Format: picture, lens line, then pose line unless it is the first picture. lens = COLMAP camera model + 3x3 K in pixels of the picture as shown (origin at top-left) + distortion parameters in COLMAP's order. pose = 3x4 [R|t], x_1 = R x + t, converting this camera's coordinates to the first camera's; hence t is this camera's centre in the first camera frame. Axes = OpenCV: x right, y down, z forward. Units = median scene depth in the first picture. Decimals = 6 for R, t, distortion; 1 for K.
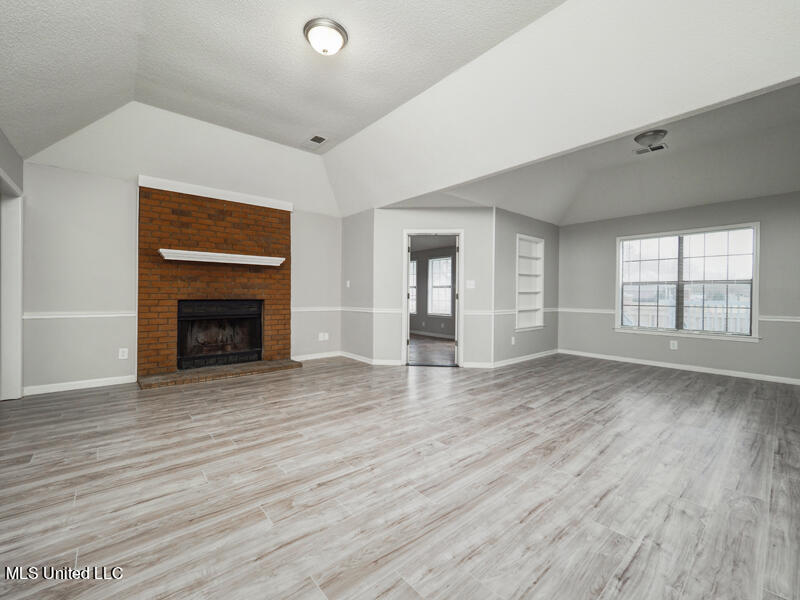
lens RADIAL K [[337.8, 0, 402.1], [0, 337.8, 296.3], [0, 0, 1]] dist [-0.002761, -0.000249]
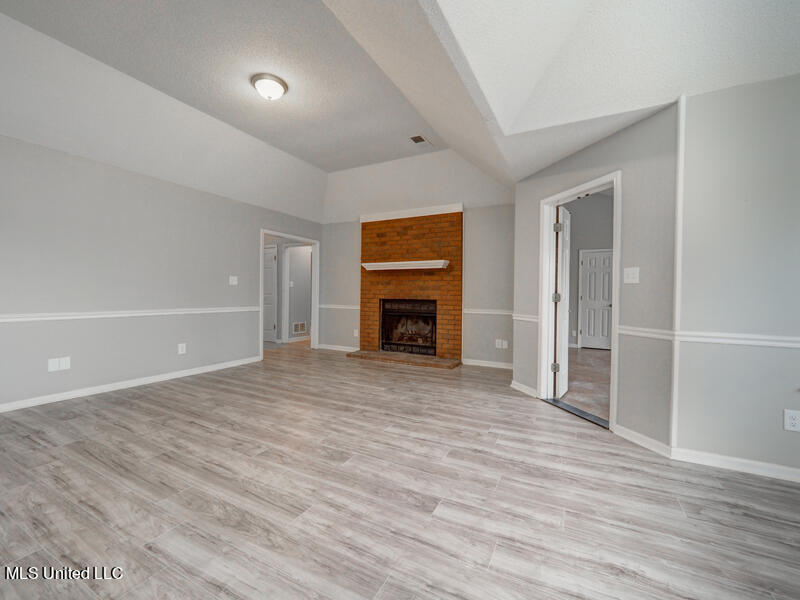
lens RADIAL K [[337.8, 0, 402.1], [0, 337.8, 296.3], [0, 0, 1]] dist [-0.002761, -0.000249]
pose [[0.367334, 0.003521, -0.930083, 0.649640], [-0.013002, 0.999915, -0.001350, 0.000540], [0.929998, 0.012589, 0.367348, 0.582907]]
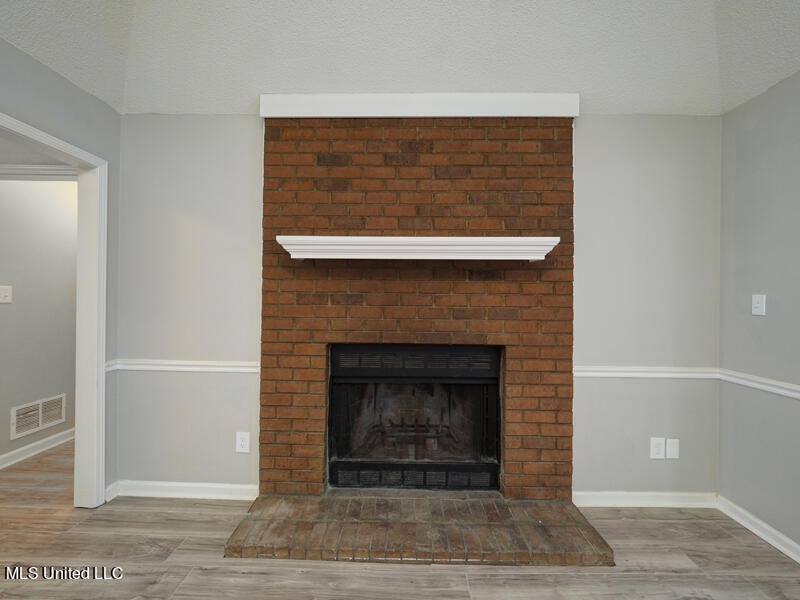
lens RADIAL K [[337.8, 0, 402.1], [0, 337.8, 296.3], [0, 0, 1]] dist [-0.002761, -0.000249]
pose [[0.743600, -0.001471, -0.668623, -0.267755], [-0.007732, 0.999912, -0.010798, -0.051721], [0.668580, 0.013200, 0.743523, 0.718454]]
